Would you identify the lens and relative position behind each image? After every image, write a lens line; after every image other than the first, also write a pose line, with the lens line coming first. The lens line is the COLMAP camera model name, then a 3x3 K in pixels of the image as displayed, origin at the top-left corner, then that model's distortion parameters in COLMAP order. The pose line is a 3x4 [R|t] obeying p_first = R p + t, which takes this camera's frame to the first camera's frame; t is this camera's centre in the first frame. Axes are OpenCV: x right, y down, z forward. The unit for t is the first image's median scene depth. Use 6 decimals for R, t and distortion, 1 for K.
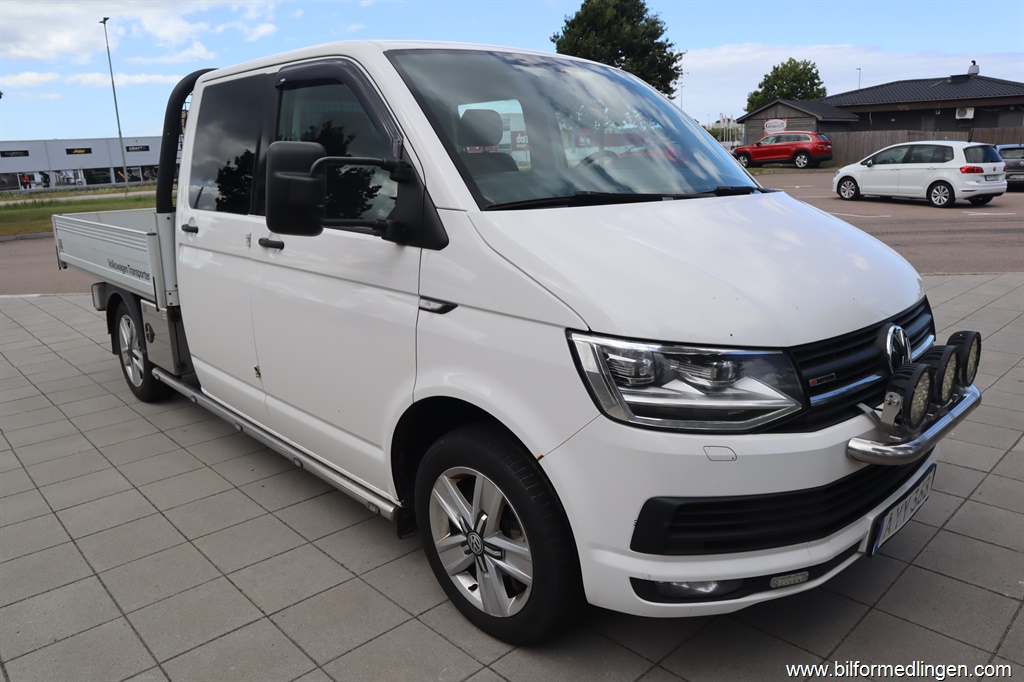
lens RADIAL K [[737.7, 0, 512.0], [0, 737.7, 341.0], [0, 0, 1]] dist [-0.072407, 0.002568]
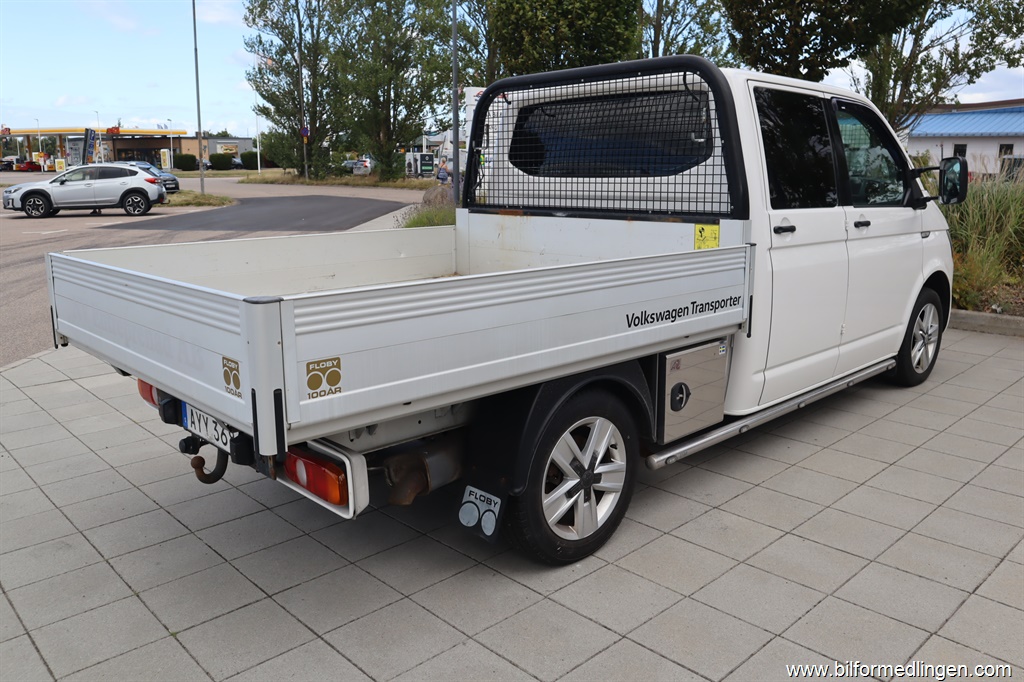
lens RADIAL K [[817.3, 0, 524.6], [0, 817.3, 338.2], [0, 0, 1]] dist [-0.039979, -0.002569]
pose [[-0.017049, -0.181468, 0.983249, -0.187066], [0.252931, 0.950624, 0.179832, -0.036447], [-0.967334, 0.251760, 0.029692, 0.161777]]
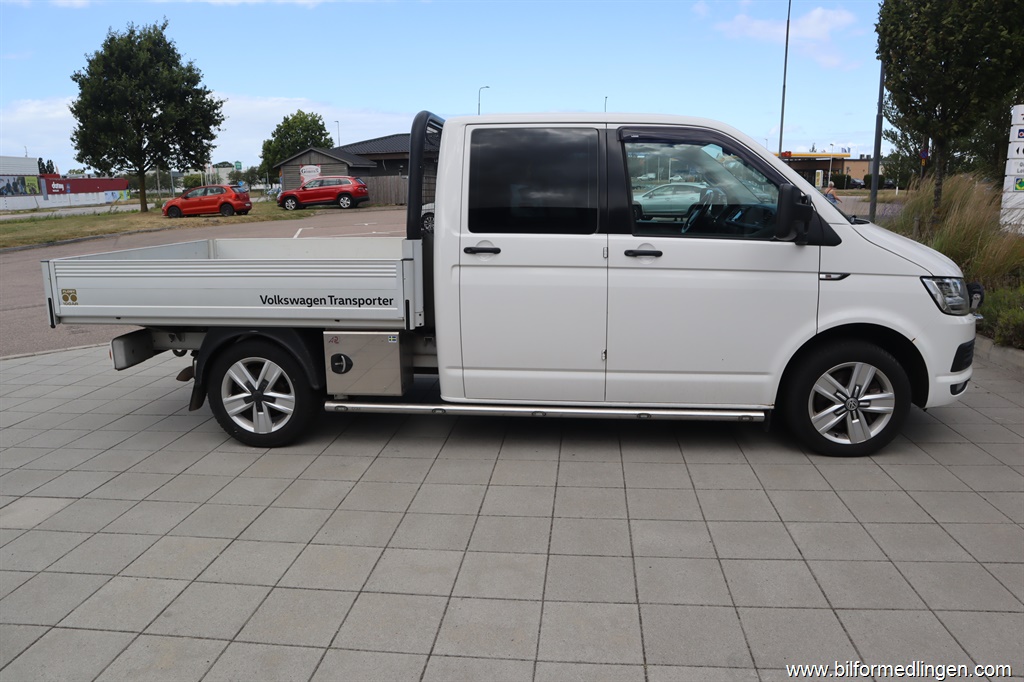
lens RADIAL K [[706.5, 0, 509.2], [0, 706.5, 361.5], [0, 0, 1]] dist [-0.082277, -0.001176]
pose [[0.753990, -0.141377, 0.641492, -0.138005], [0.154757, 0.987308, 0.035693, -0.001905], [-0.638396, 0.072363, 0.766299, 0.016258]]
